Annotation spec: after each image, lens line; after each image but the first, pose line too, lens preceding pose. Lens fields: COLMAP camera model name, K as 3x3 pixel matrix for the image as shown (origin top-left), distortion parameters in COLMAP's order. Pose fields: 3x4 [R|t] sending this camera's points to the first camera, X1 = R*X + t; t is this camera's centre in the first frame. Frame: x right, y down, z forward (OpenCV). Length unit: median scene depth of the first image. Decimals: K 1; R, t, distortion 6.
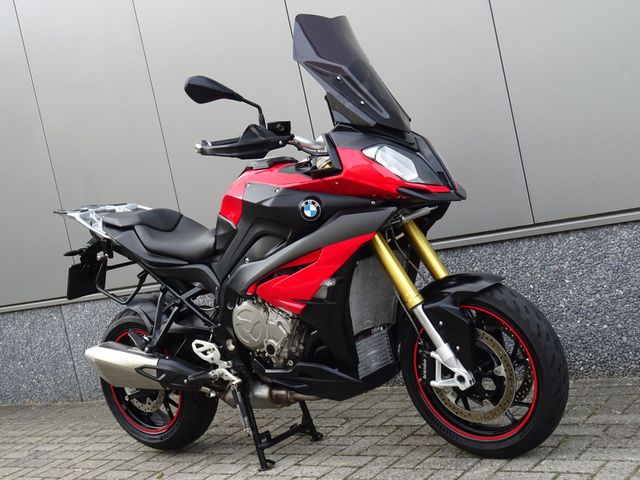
lens RADIAL K [[902.8, 0, 320.0], [0, 902.8, 240.0], [0, 0, 1]] dist [0.035371, 0.018591]
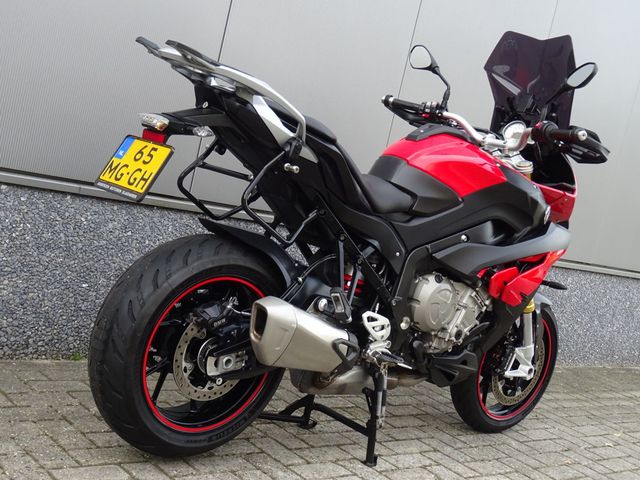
lens RADIAL K [[902.8, 0, 320.0], [0, 902.8, 240.0], [0, 0, 1]] dist [0.035371, 0.018591]
pose [[0.111617, 0.146826, 0.982845, -0.955335], [-0.201128, 0.971894, -0.122349, 0.159107], [-0.973185, -0.184022, 0.138010, 0.964880]]
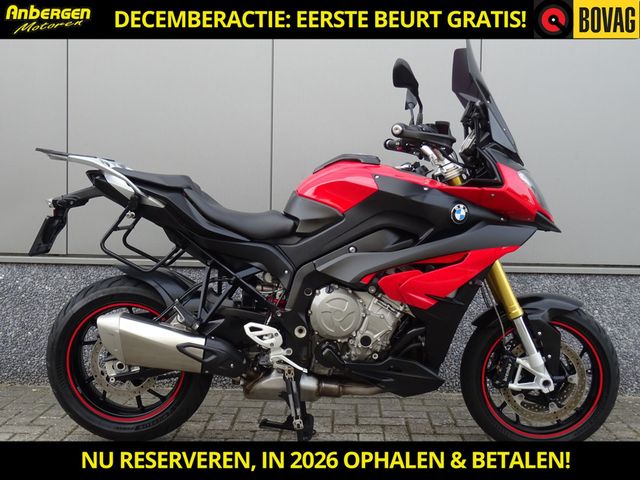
lens RADIAL K [[766.8, 0, 320.0], [0, 766.8, 240.0], [0, 0, 1]] dist [-0.015909, -0.002954]
pose [[0.781678, 0.189155, 0.594306, -0.583132], [-0.151161, 0.981947, -0.113714, 0.108396], [-0.605087, -0.000948, 0.796159, 0.330657]]
